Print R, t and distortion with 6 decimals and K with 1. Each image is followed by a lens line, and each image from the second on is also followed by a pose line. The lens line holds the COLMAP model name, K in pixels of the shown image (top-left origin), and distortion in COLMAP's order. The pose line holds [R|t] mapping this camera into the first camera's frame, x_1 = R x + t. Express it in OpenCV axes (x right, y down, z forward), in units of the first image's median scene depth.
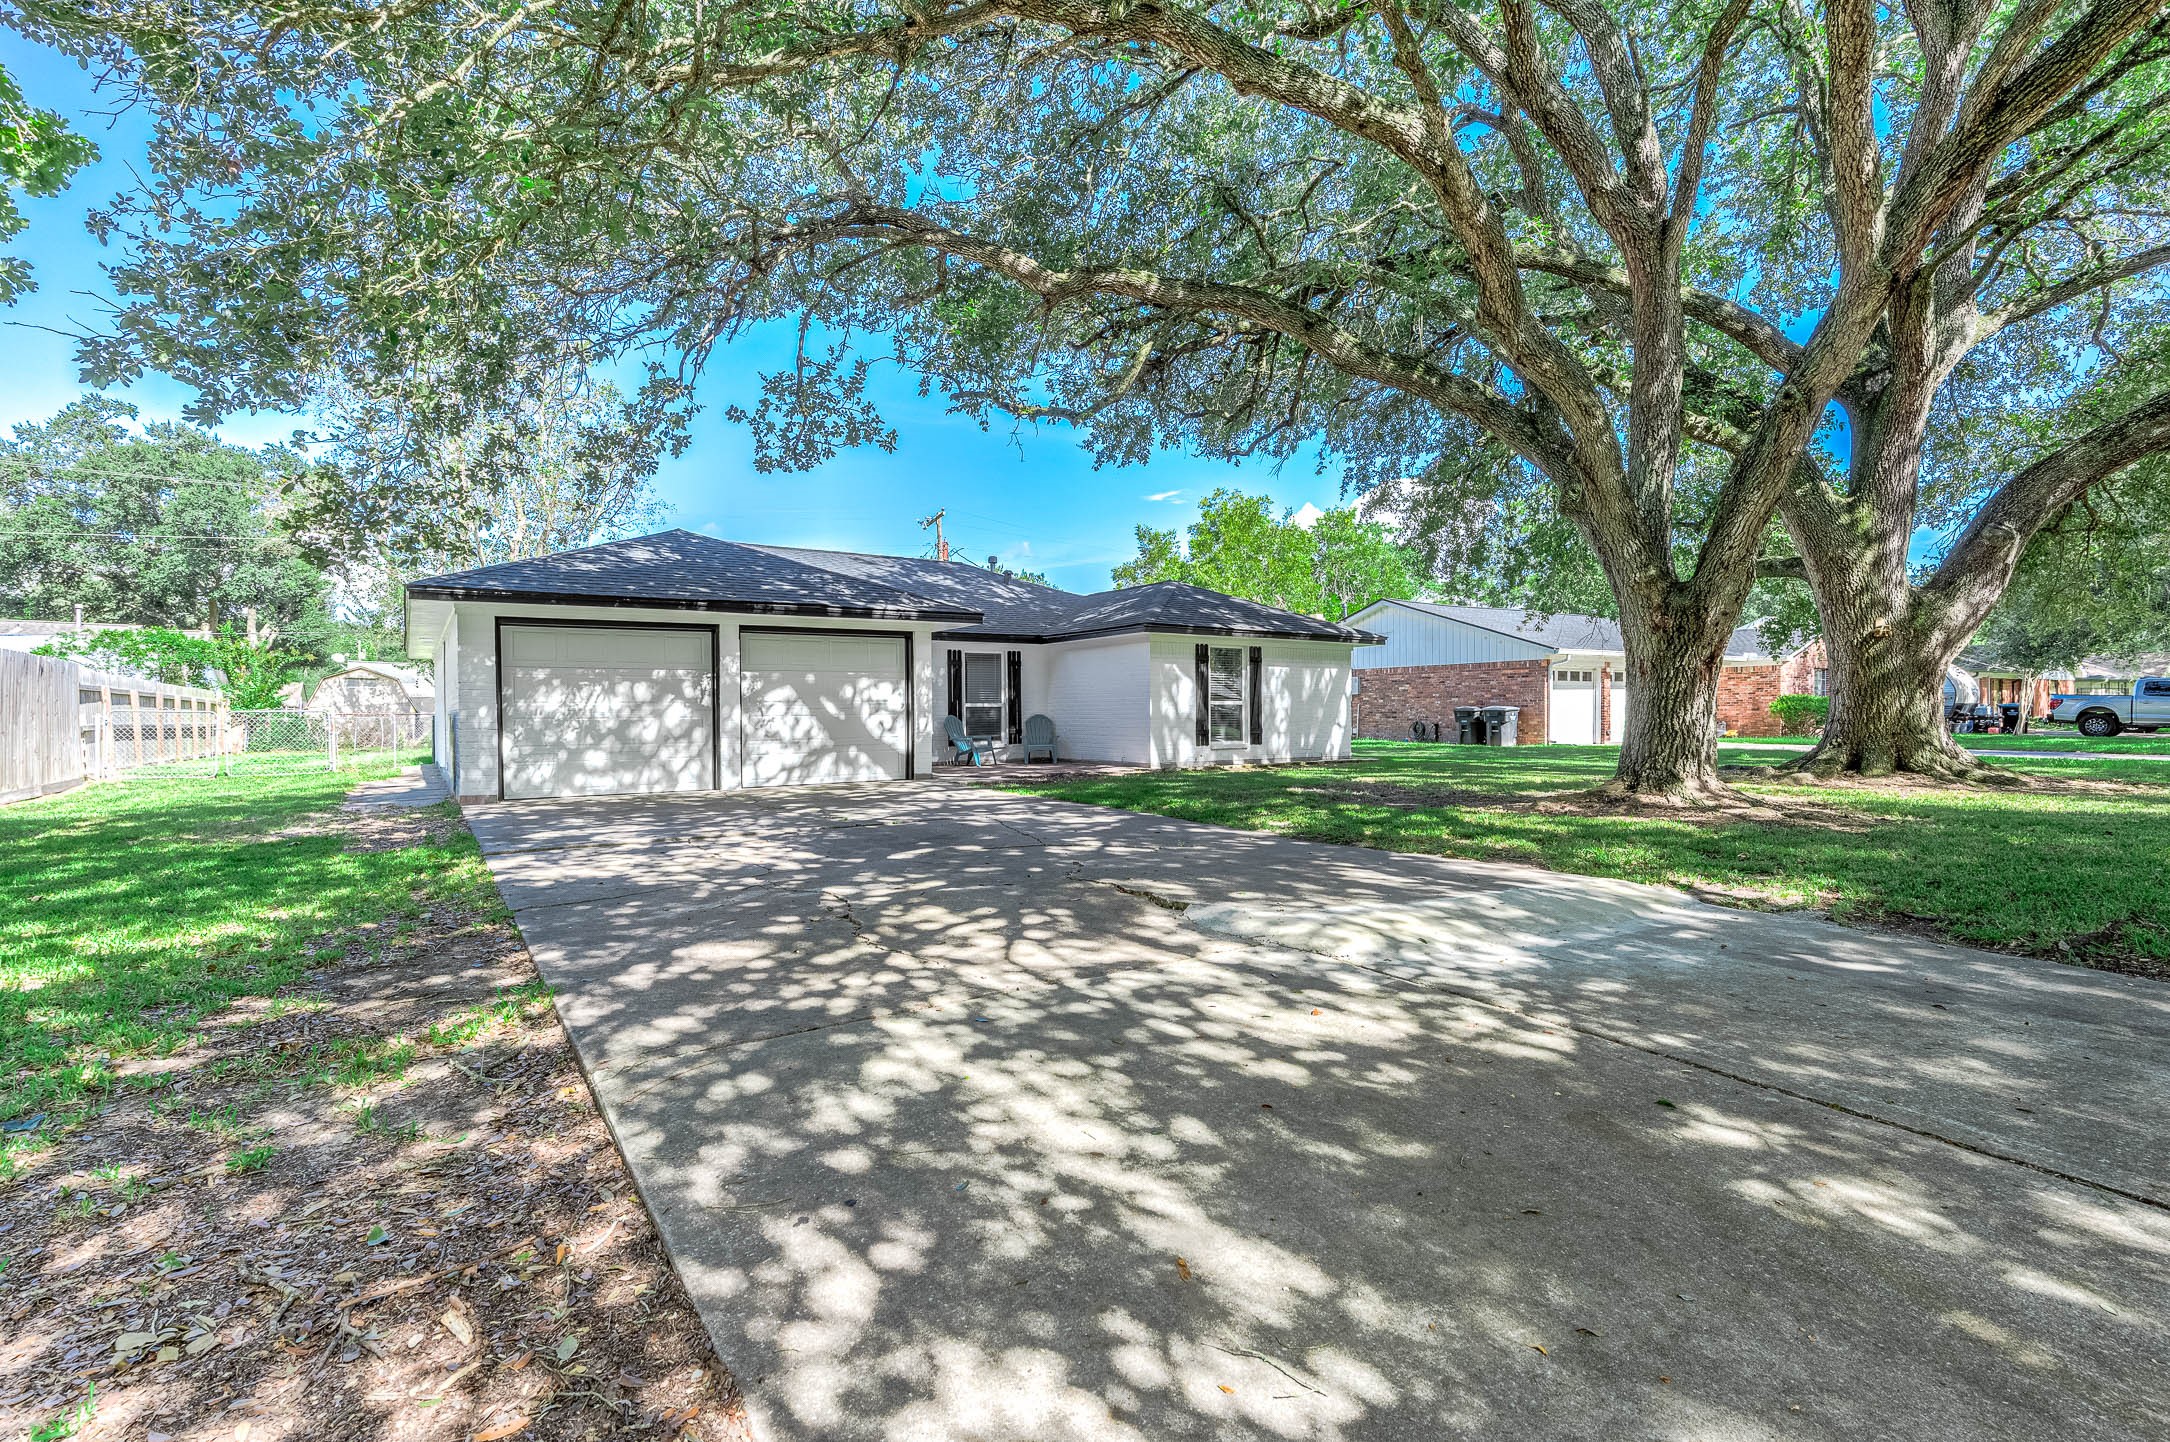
lens RADIAL K [[1006.0, 0, 1085.0], [0, 1006.0, 721.0], [0, 0, 1]] dist [0.067834, -0.000108]
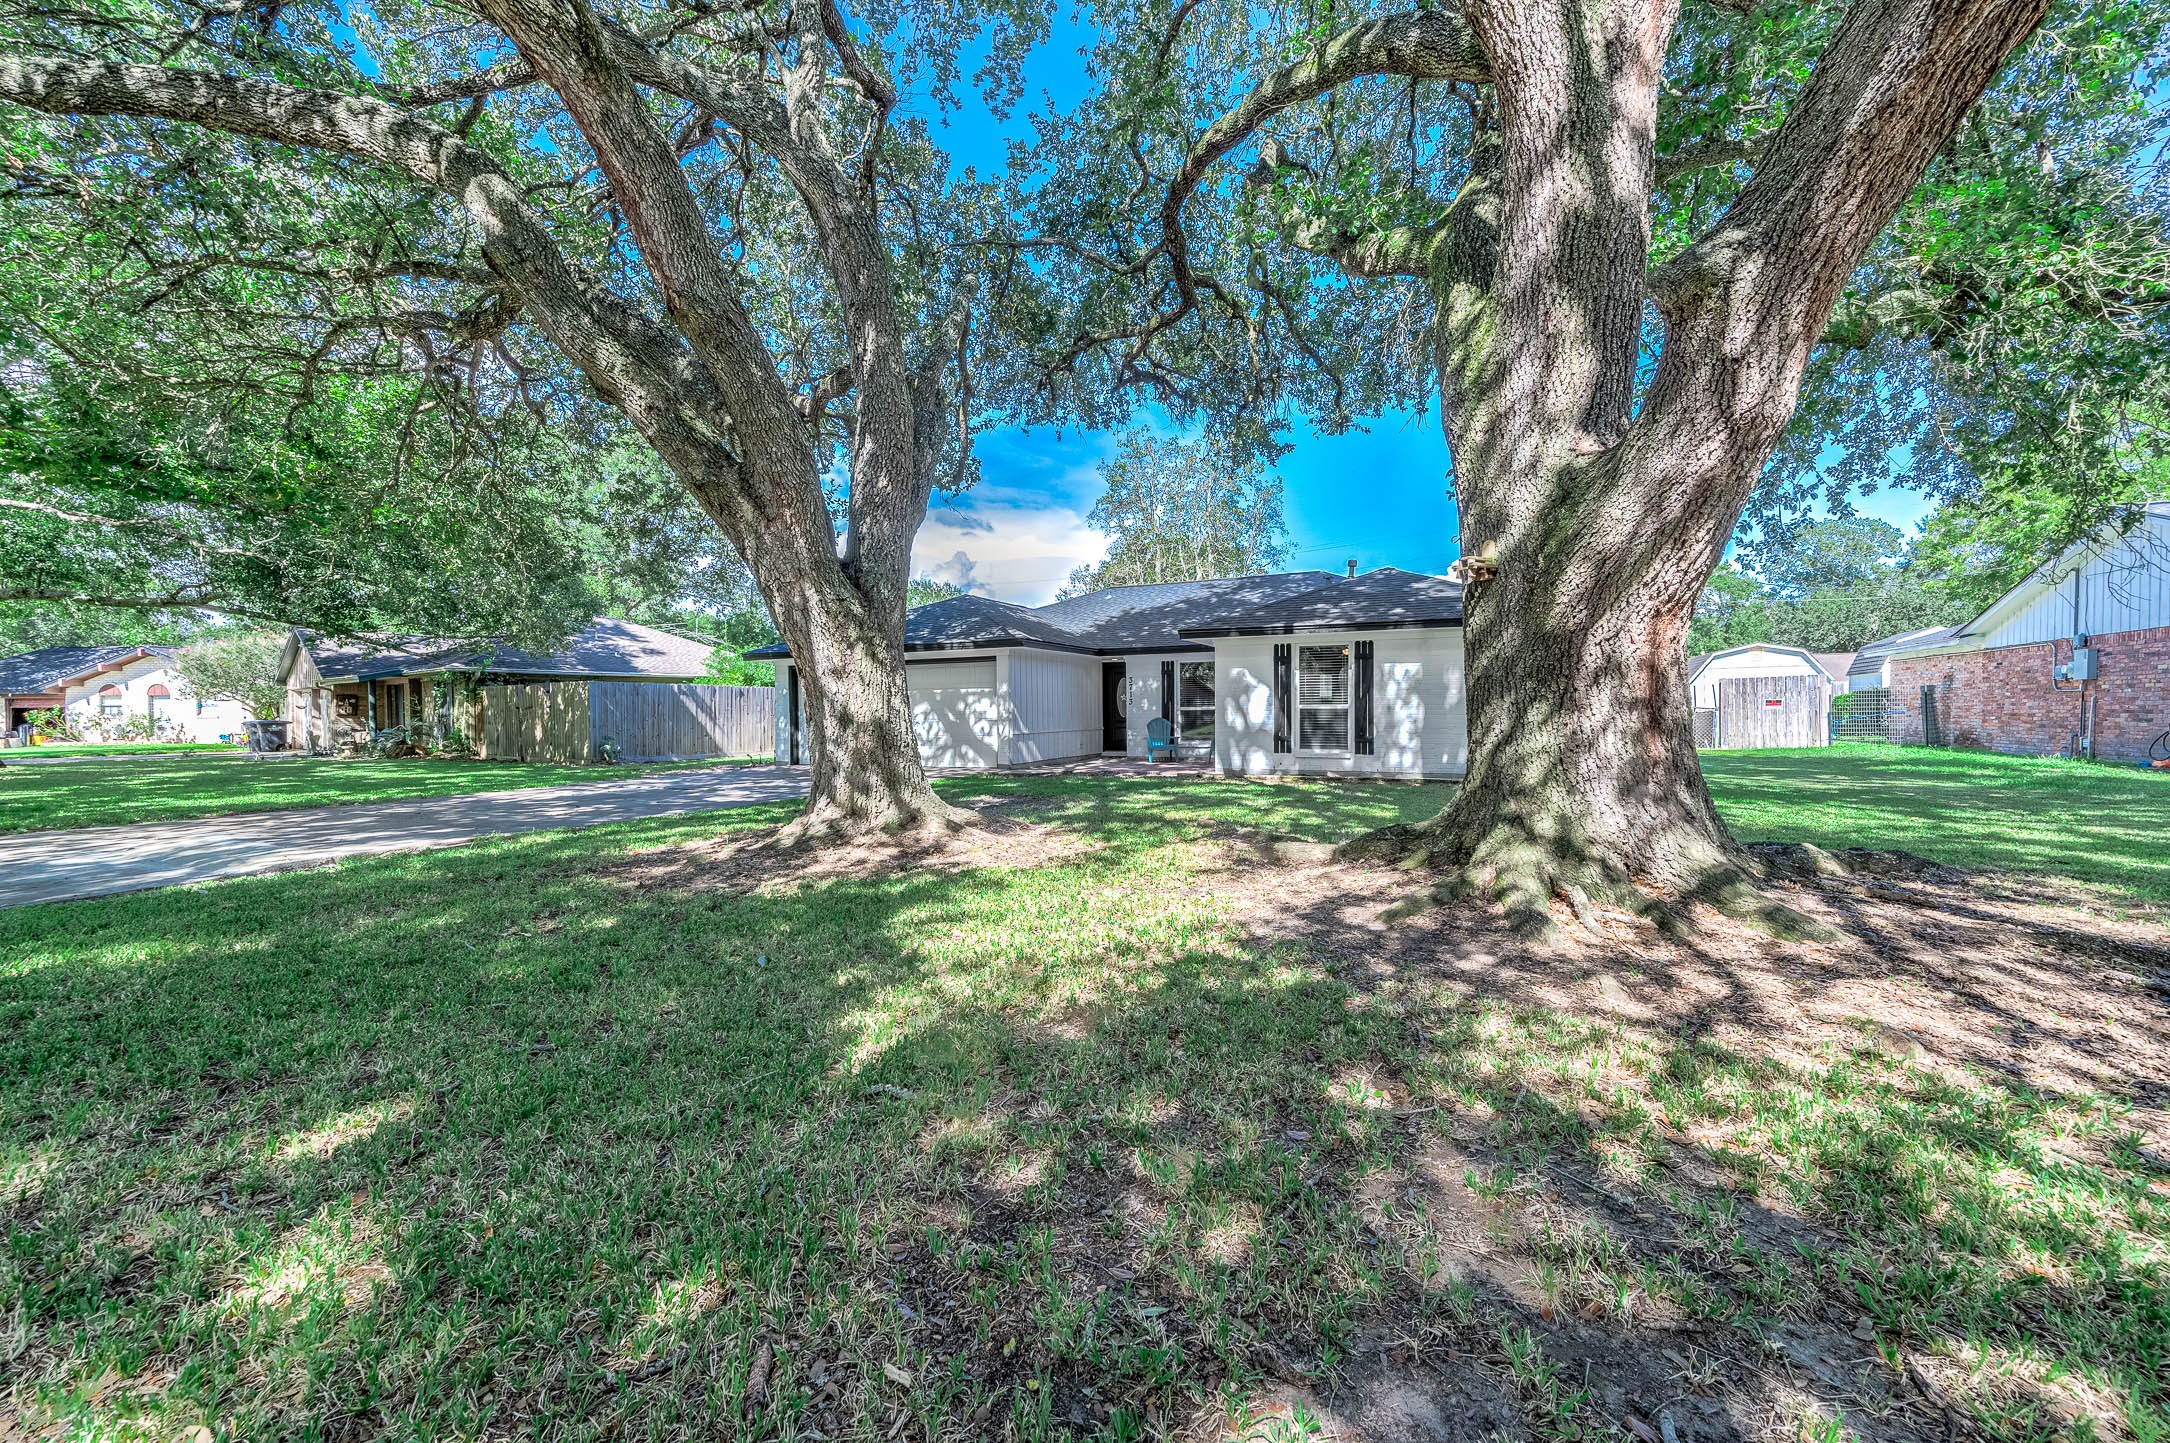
lens RADIAL K [[848.1, 0, 1080.1], [0, 848.1, 723.2], [0, 0, 1]] dist [0.008930, 0.000164]
pose [[0.533273, 0.012610, -0.845849, 0.676793], [0.002362, 0.999863, 0.016396, -0.018293], [0.845940, -0.010741, 0.533170, 0.435308]]
